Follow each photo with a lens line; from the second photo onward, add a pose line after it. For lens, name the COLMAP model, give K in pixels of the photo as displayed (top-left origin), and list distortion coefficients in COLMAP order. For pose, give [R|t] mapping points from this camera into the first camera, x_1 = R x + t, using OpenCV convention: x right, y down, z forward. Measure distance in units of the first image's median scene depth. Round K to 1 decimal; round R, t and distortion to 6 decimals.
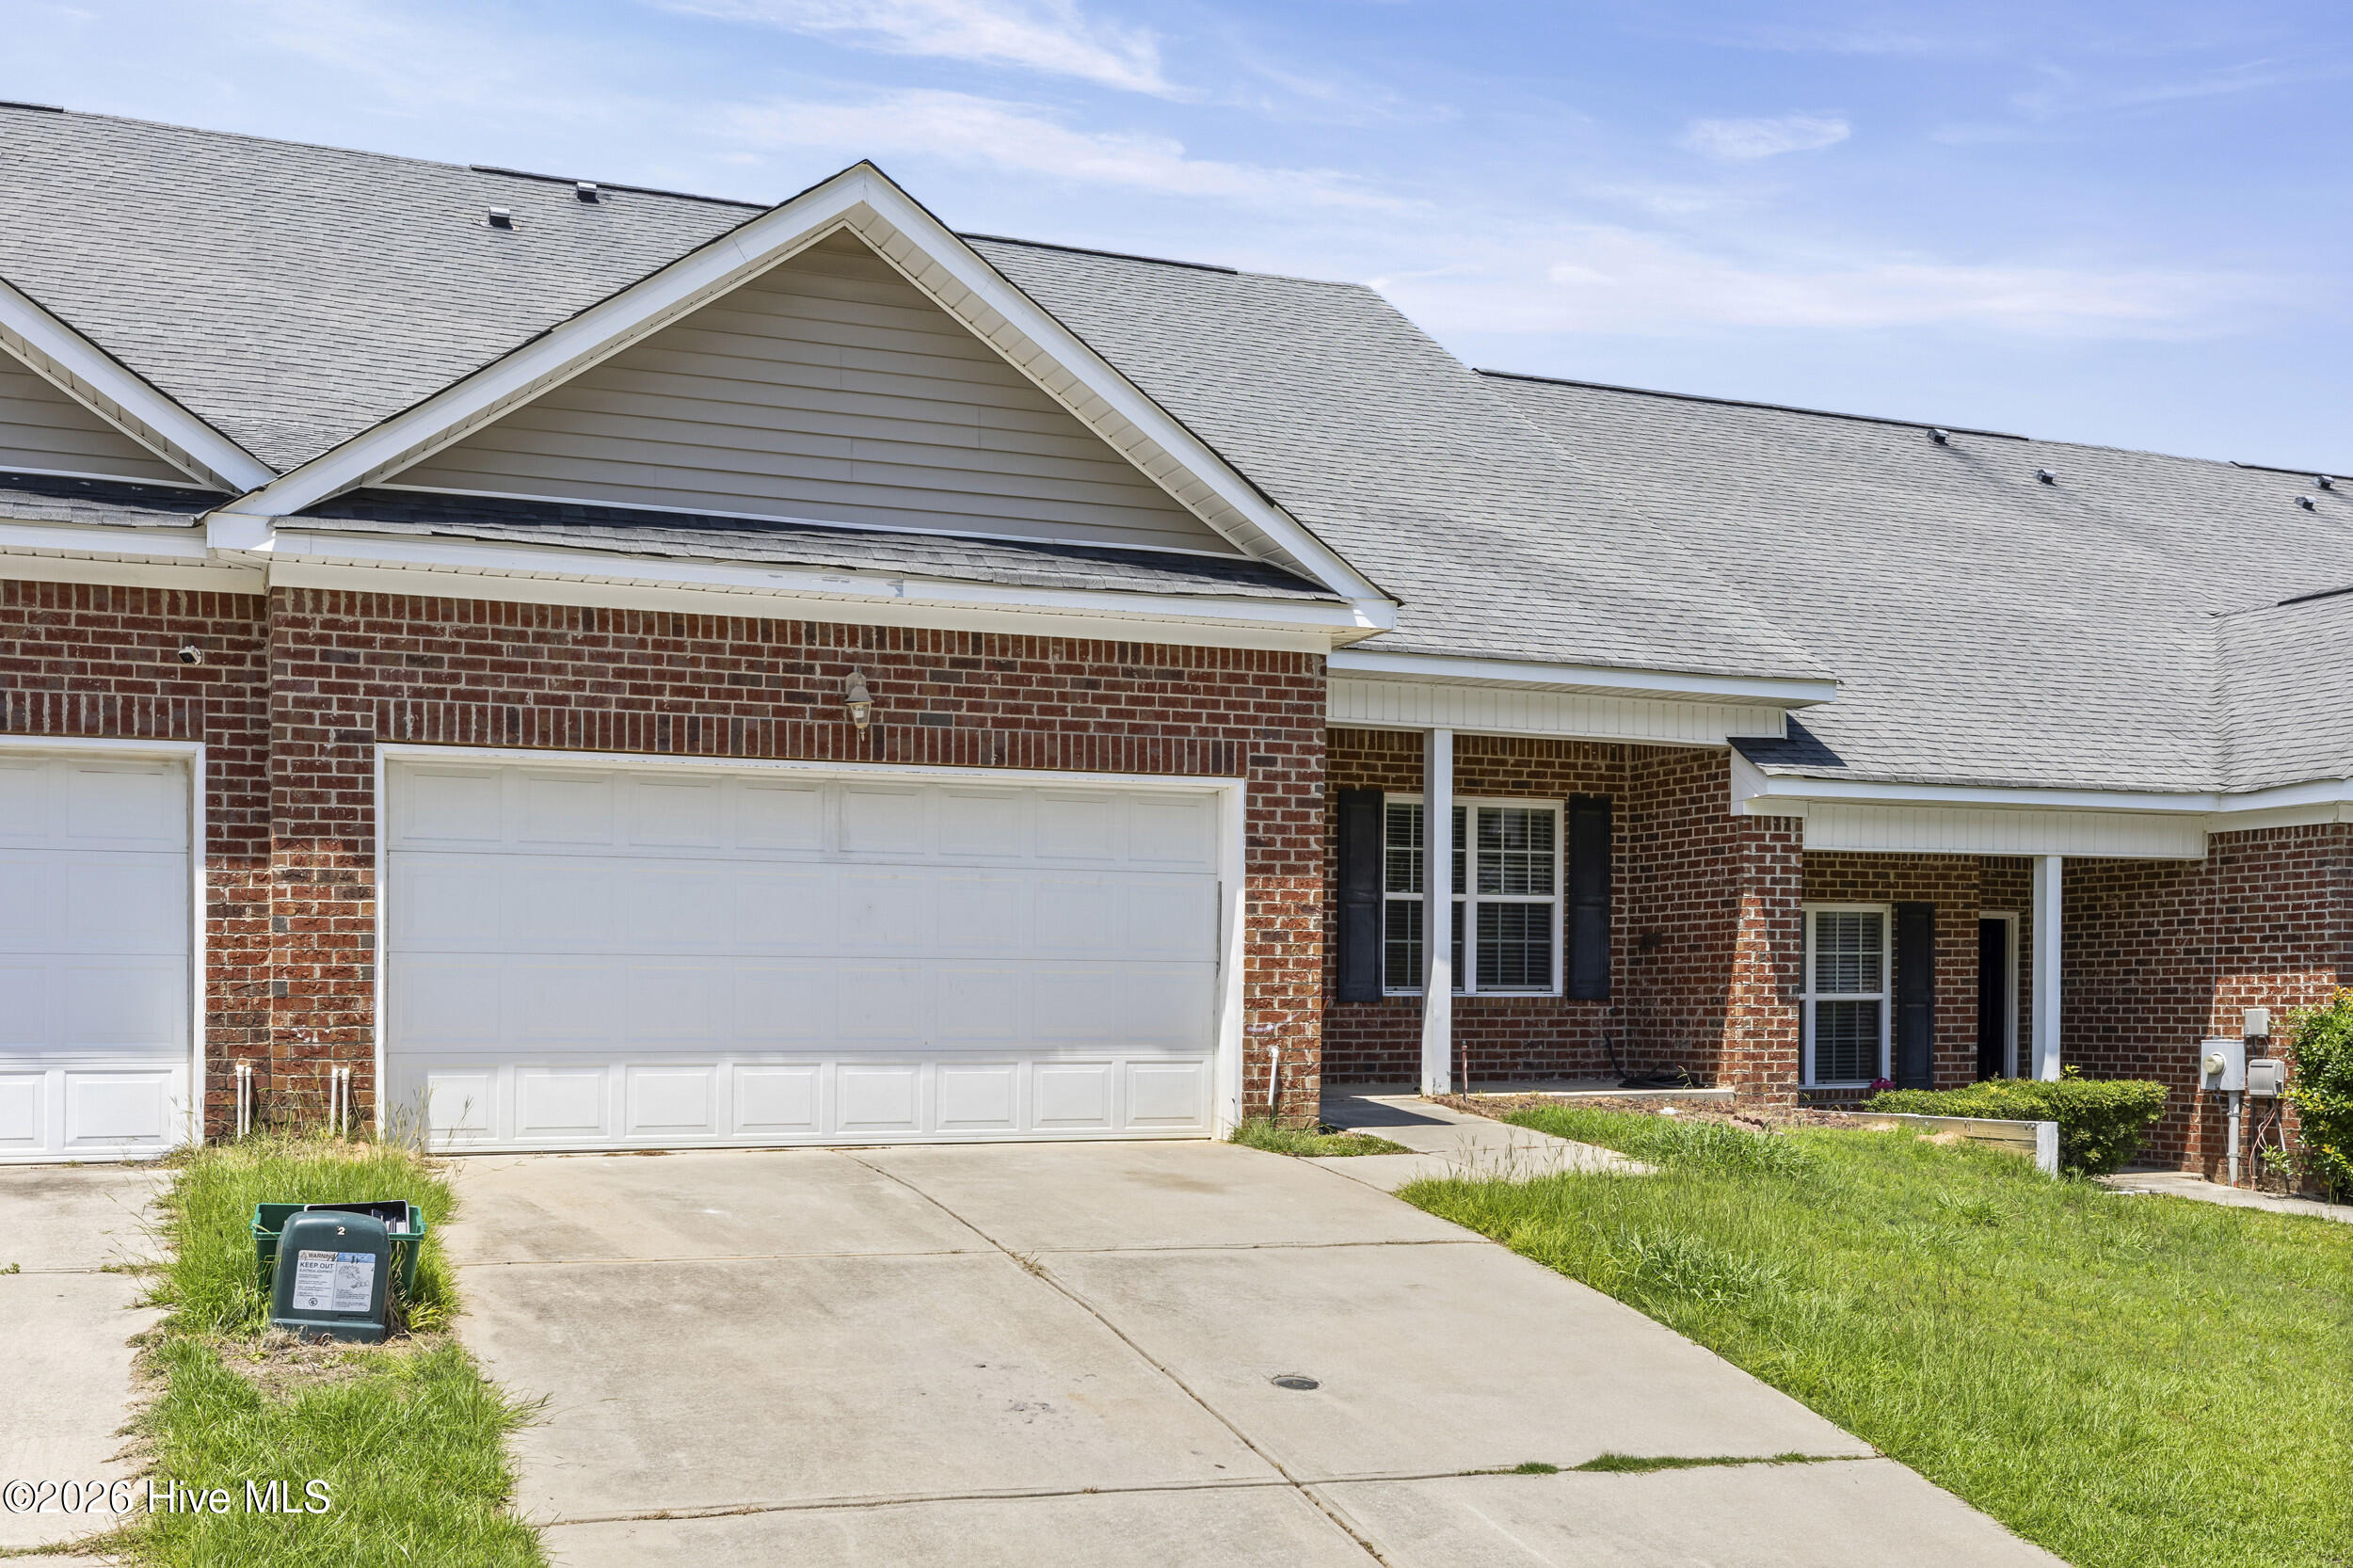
lens RADIAL K [[2310.5, 0, 1176.2], [0, 2310.5, 991.5], [0, 0, 1]] dist [-0.002290, 0.001039]
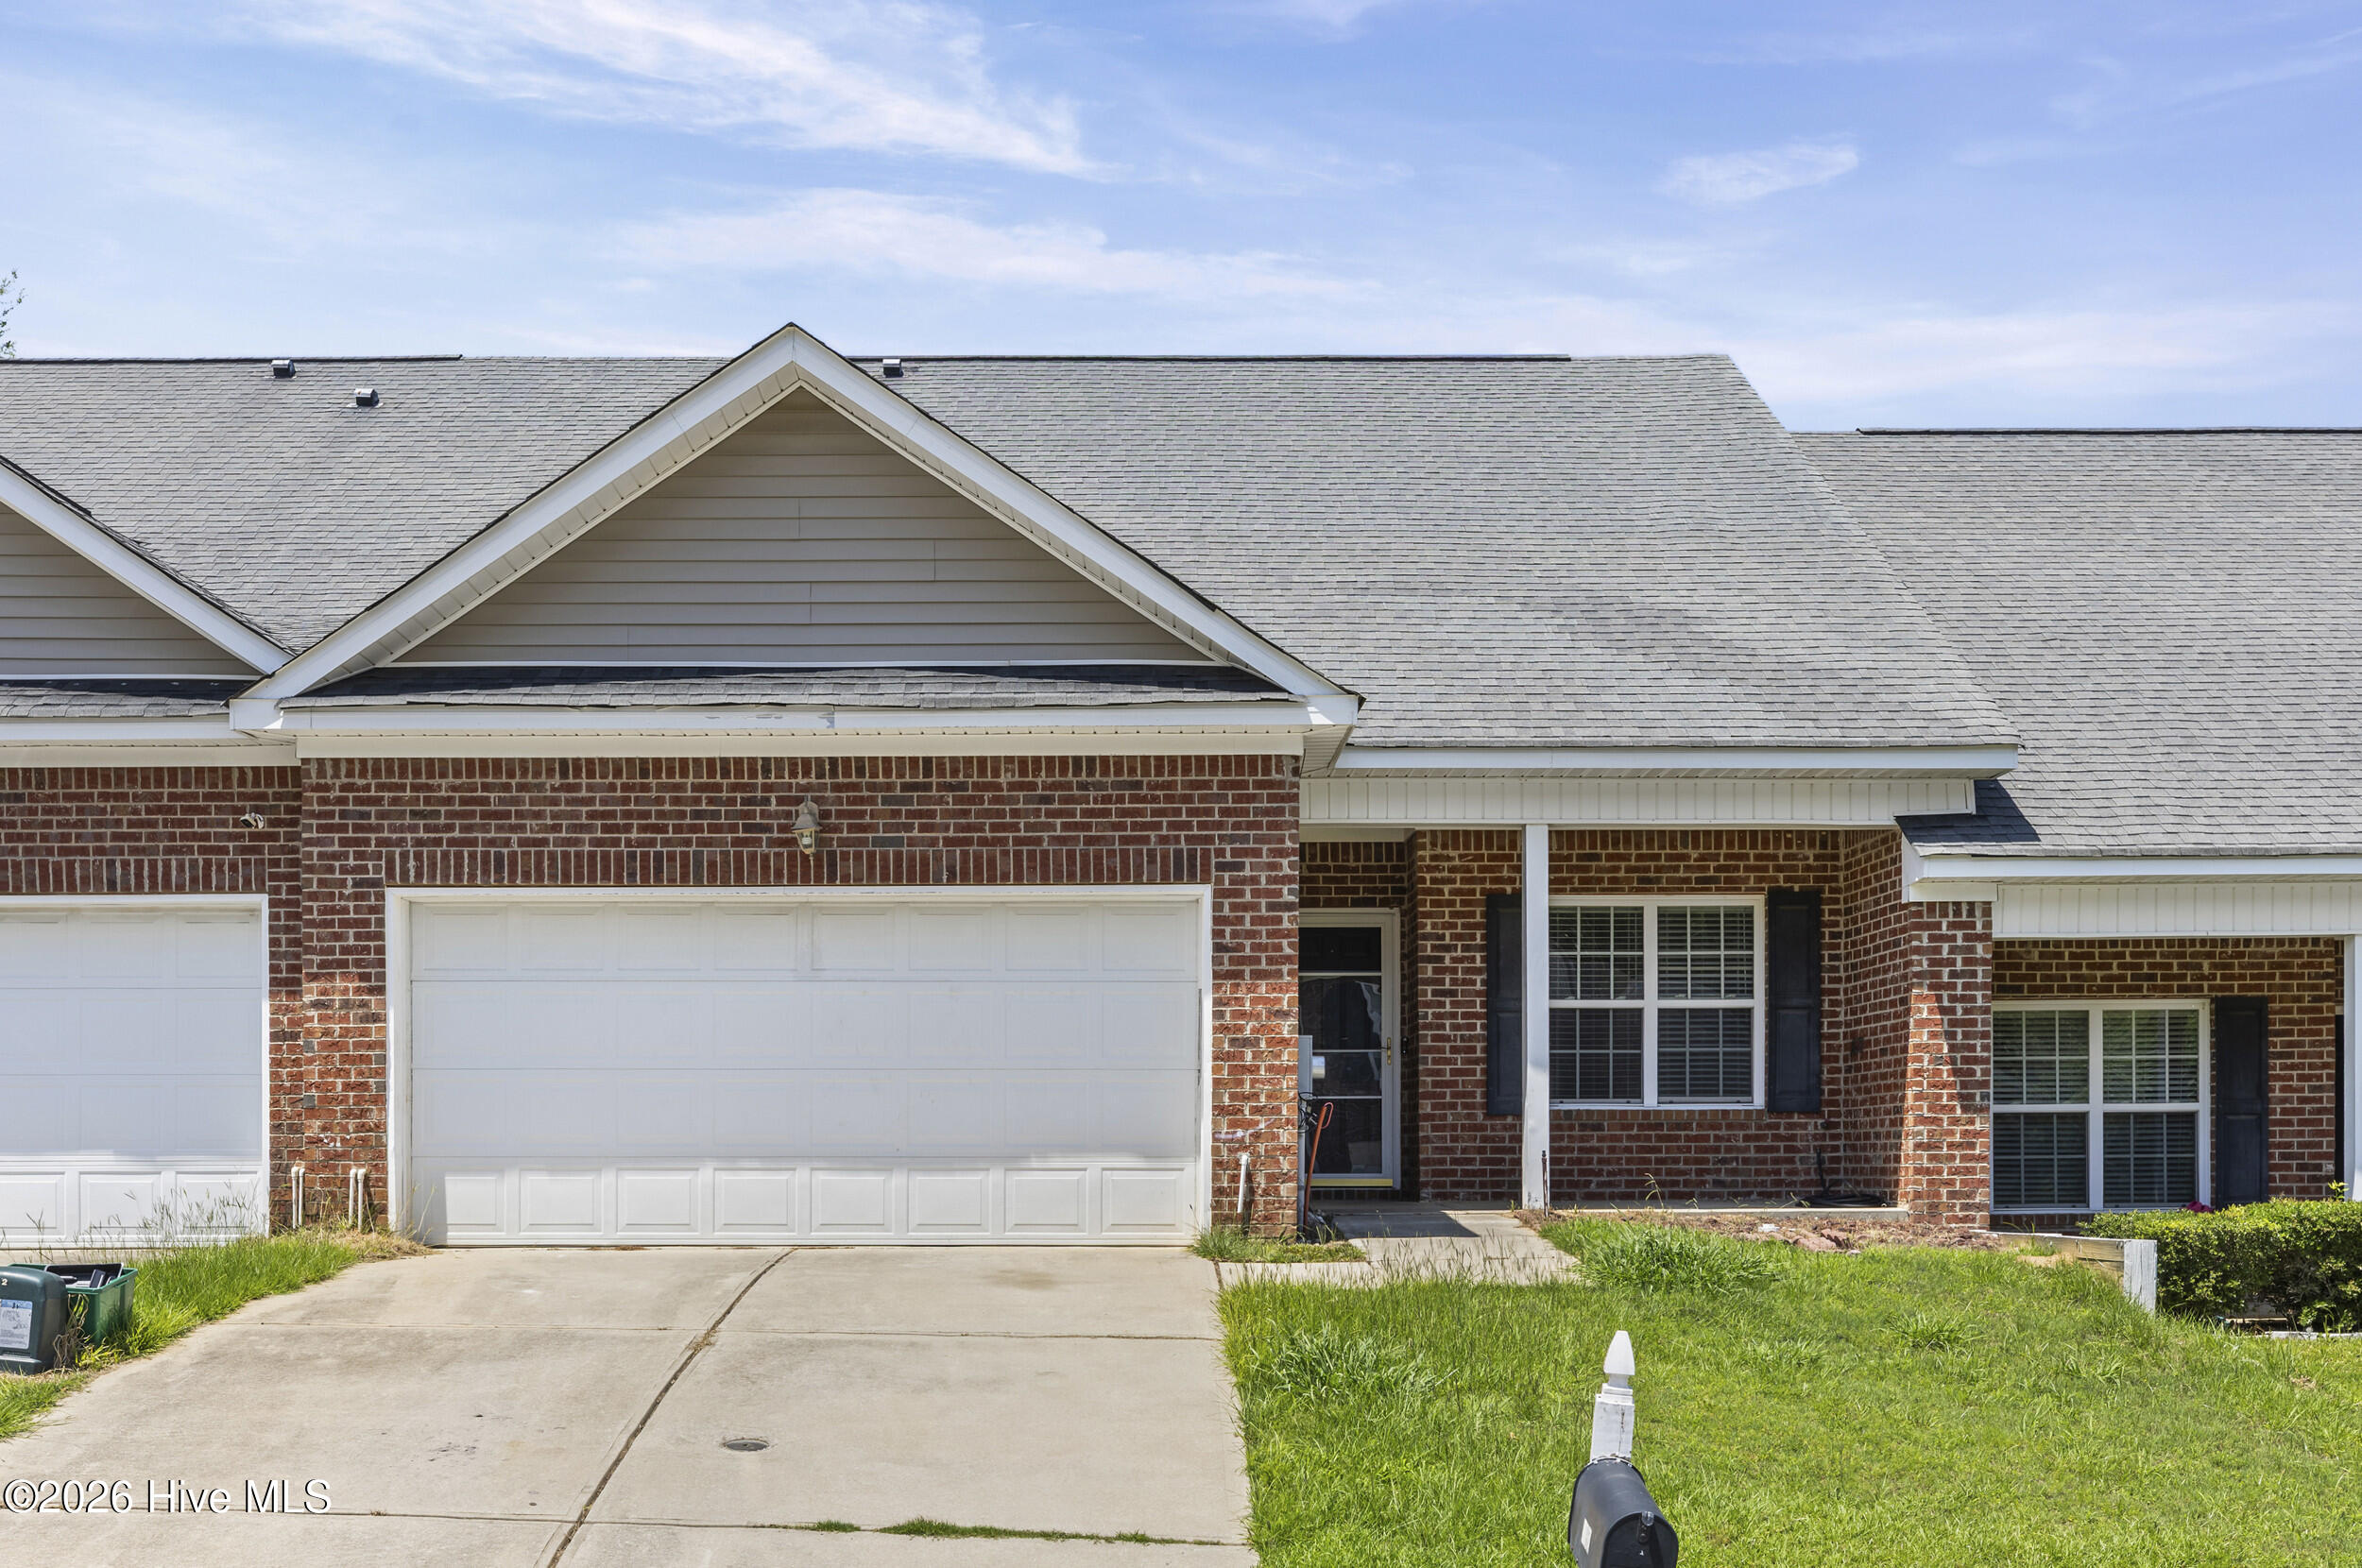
lens RADIAL K [[2391.7, 0, 1127.1], [0, 2391.7, 1140.1], [0, 0, 1]] dist [-0.003922, 0.008148]
pose [[0.923495, -0.006083, -0.383562, 0.407238], [0.005583, 0.999981, -0.002415, 0.021188], [0.383570, 0.000089, 0.923512, 0.033802]]
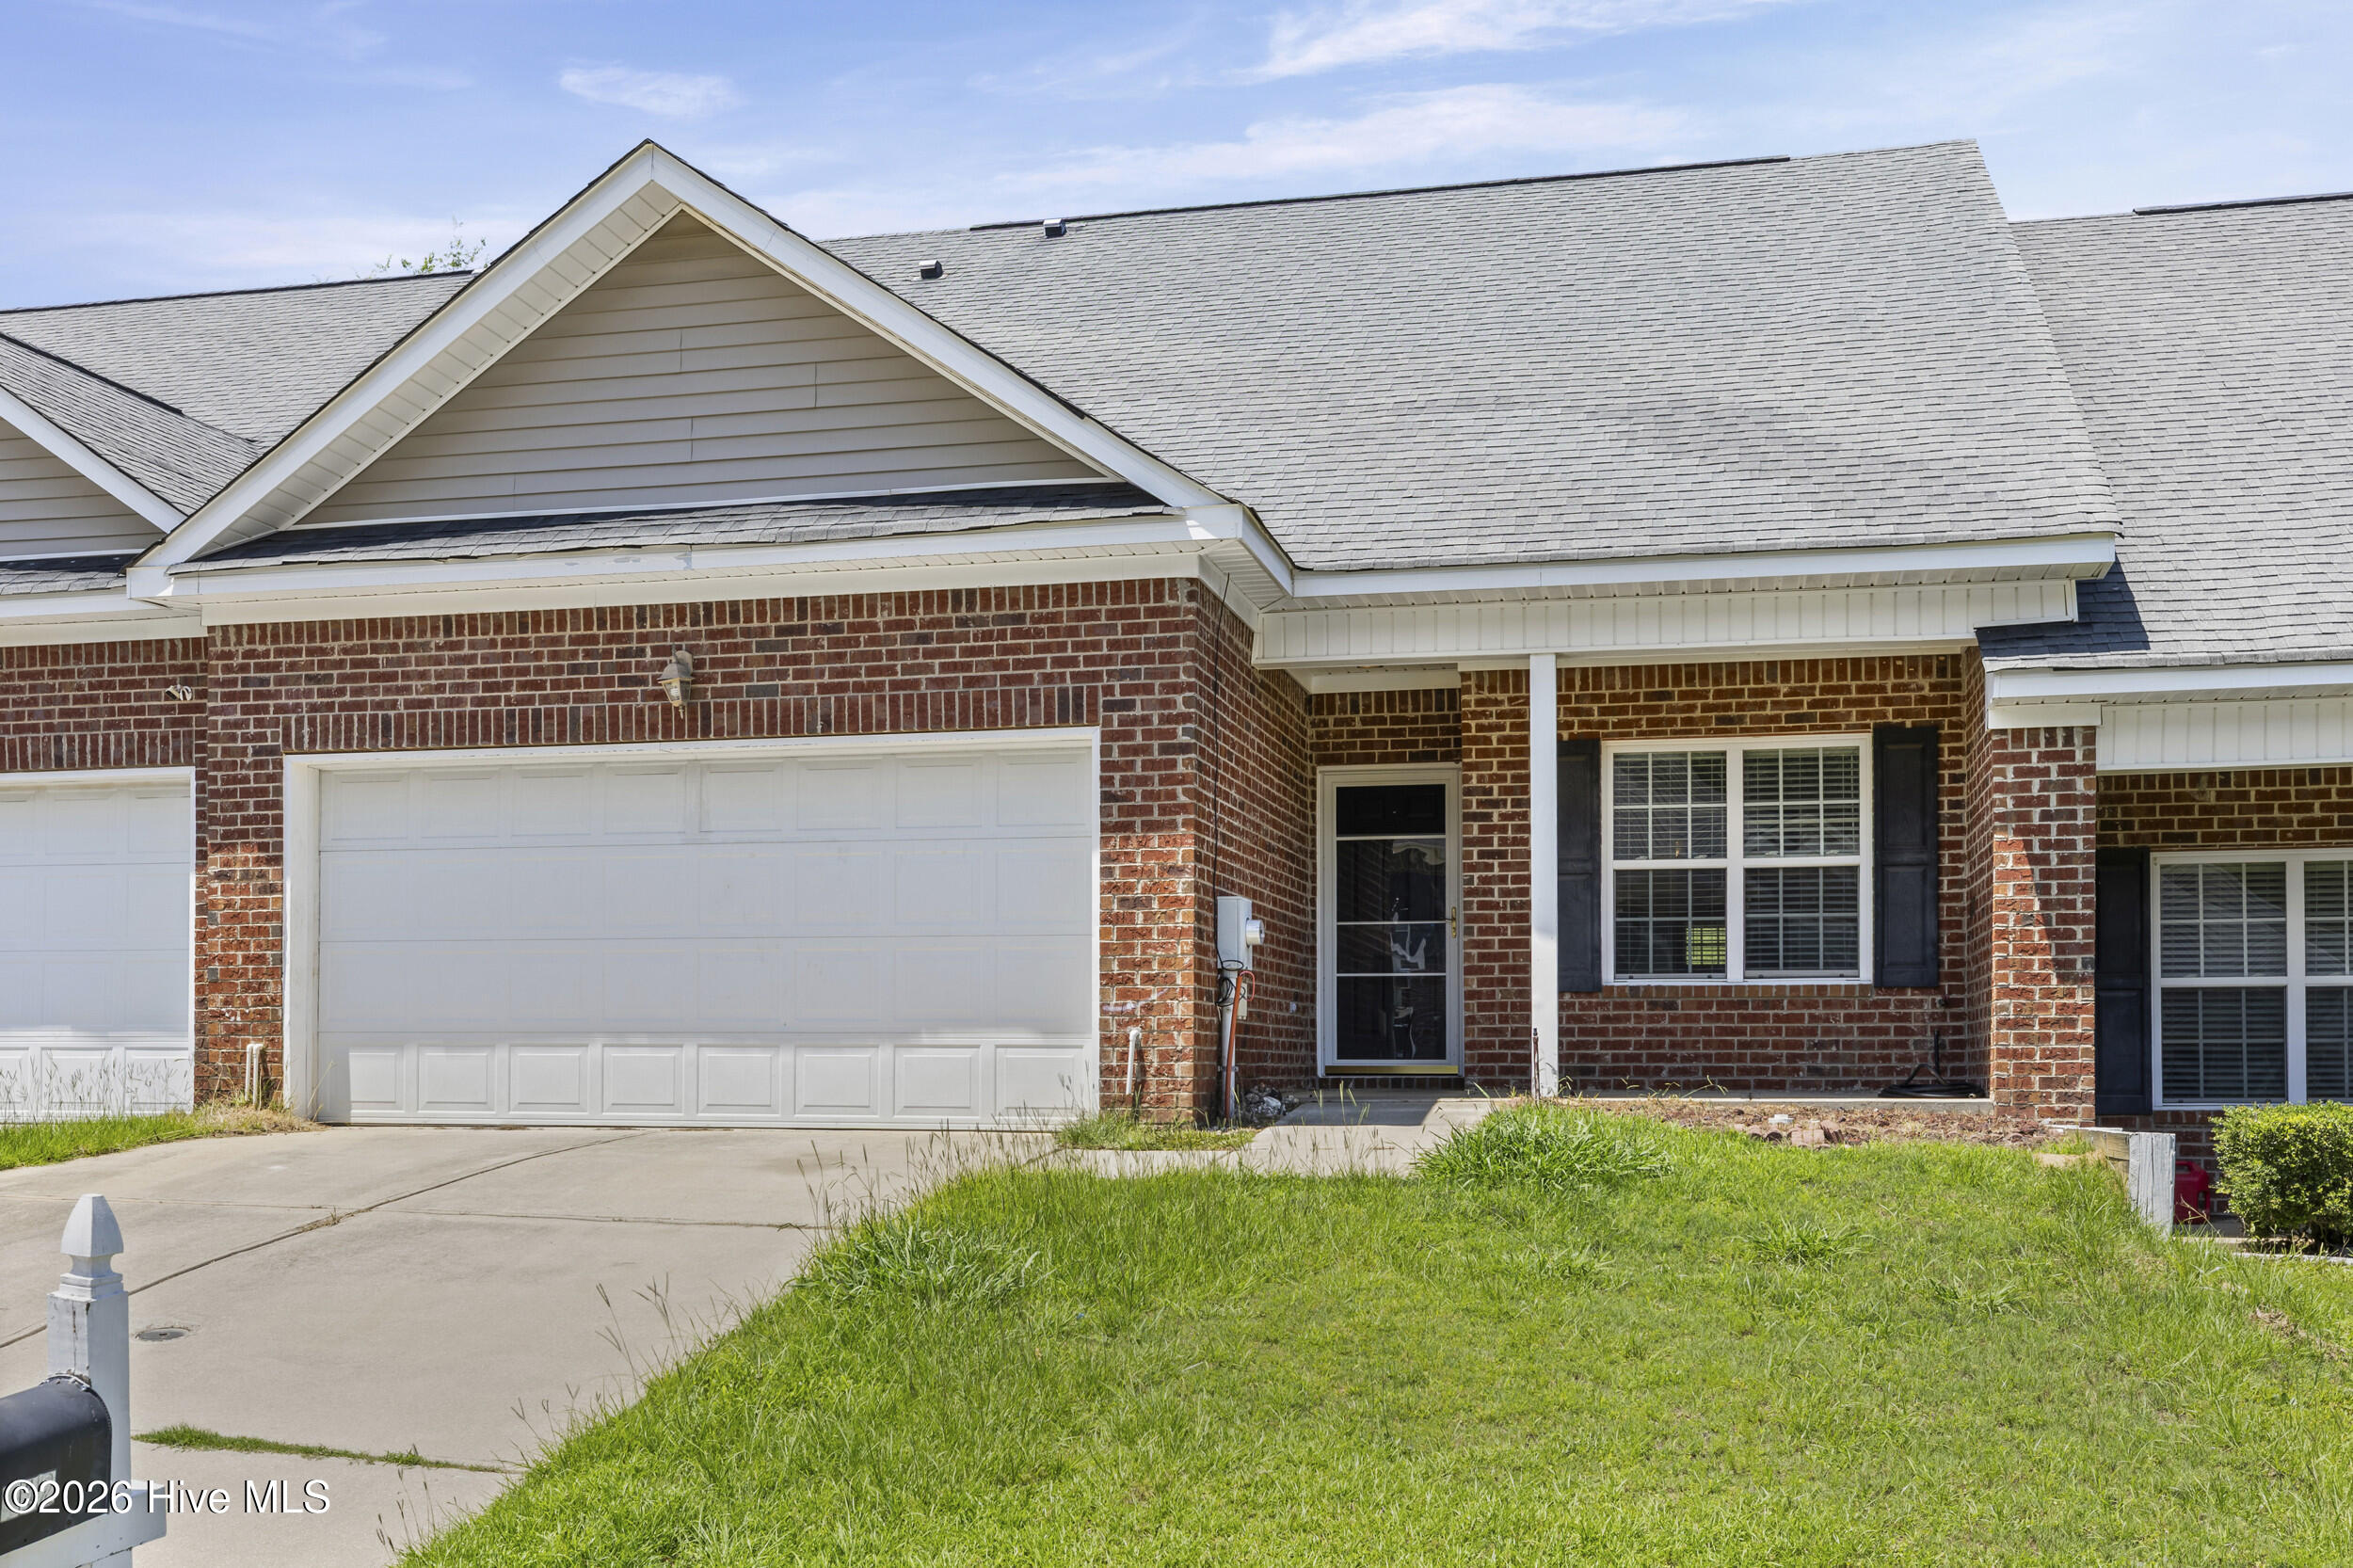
lens RADIAL K [[2330.4, 0, 1175.1], [0, 2330.4, 1014.5], [0, 0, 1]] dist [-0.000536, 0.002218]
pose [[0.807458, -0.013735, -0.589766, 0.604211], [0.002084, 0.999789, -0.020431, 0.038550], [0.589922, 0.015268, 0.807316, 0.305717]]
